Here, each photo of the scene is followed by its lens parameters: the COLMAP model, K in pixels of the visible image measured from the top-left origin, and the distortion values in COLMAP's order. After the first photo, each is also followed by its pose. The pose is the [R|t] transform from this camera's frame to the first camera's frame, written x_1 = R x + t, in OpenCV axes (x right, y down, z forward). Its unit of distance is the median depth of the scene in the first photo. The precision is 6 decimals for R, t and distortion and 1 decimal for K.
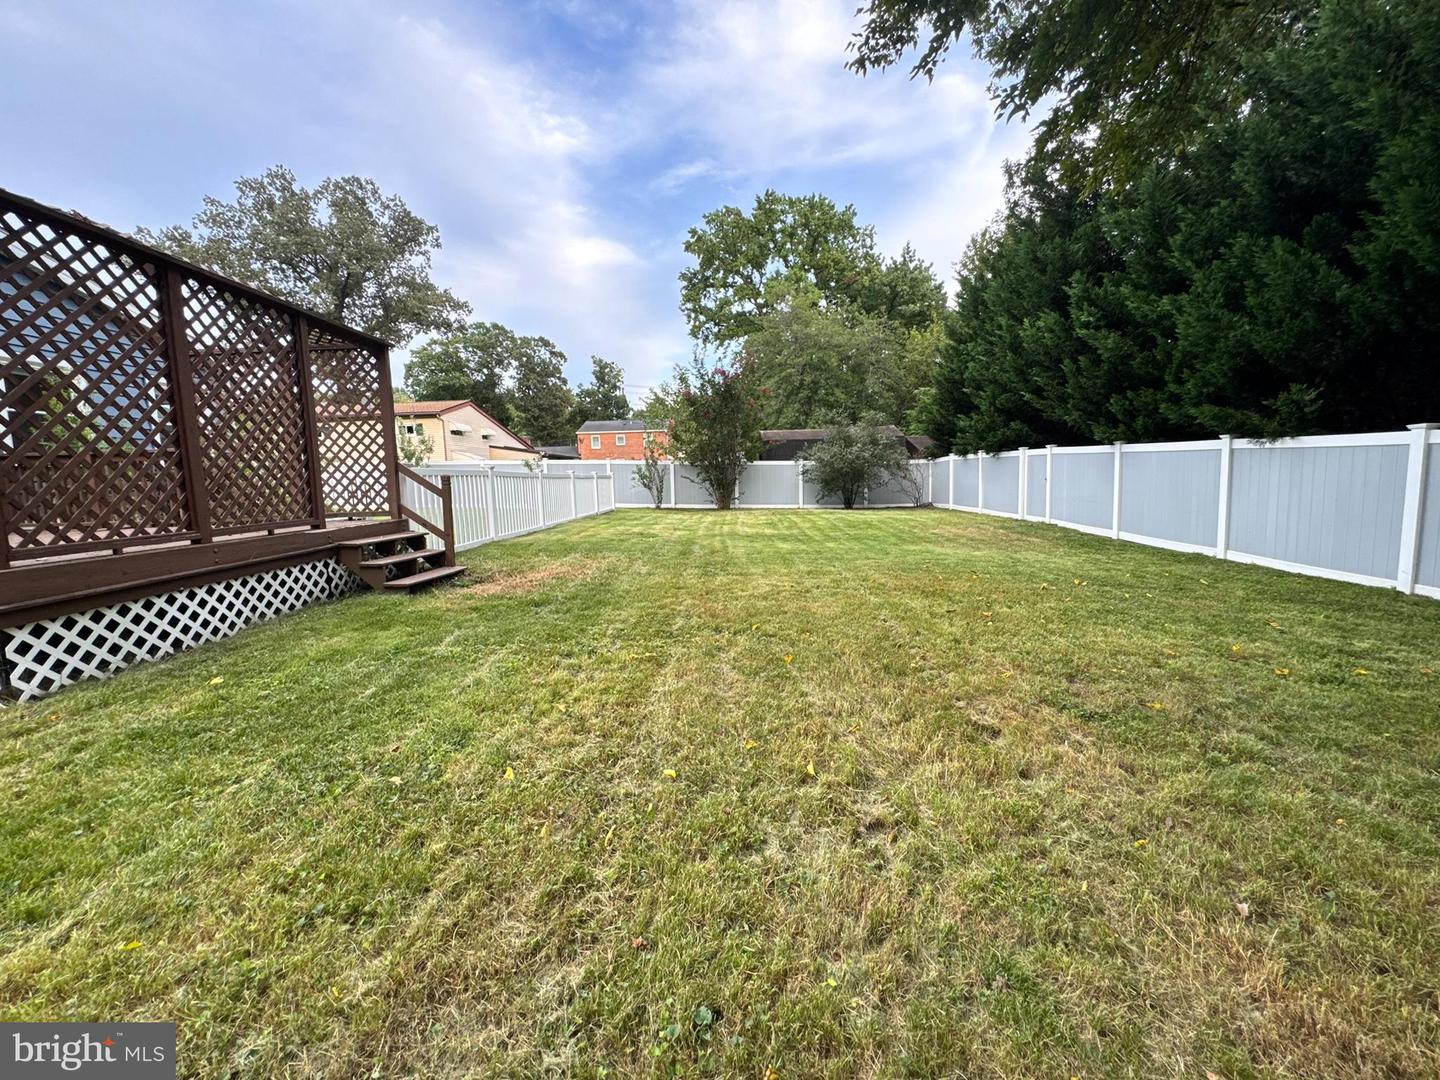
lens RADIAL K [[577.6, 0, 720.5], [0, 577.6, 539.4], [0, 0, 1]] dist [-0.003044, 0.000100]
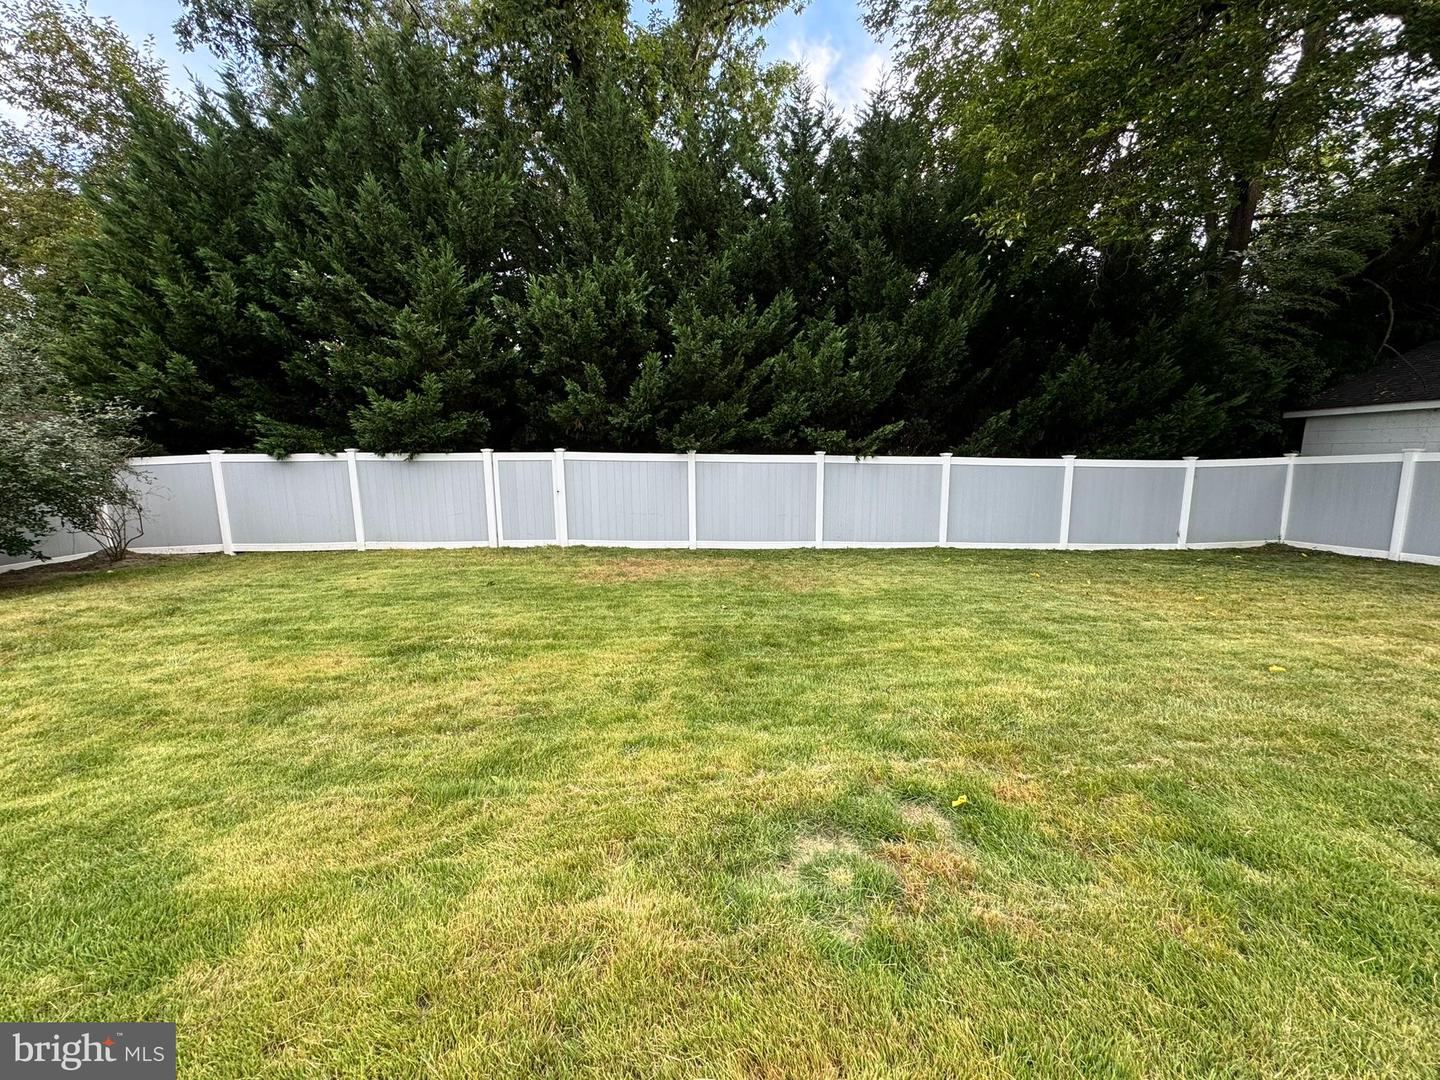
lens RADIAL K [[577.6, 0, 712.5], [0, 577.6, 539.4], [0, 0, 1]] dist [-0.003044, 0.000100]
pose [[-0.066297, -0.116735, 0.990948, -0.314552], [0.123309, 0.984561, 0.124233, -0.142543], [-0.990151, 0.130429, -0.050879, 1.059650]]
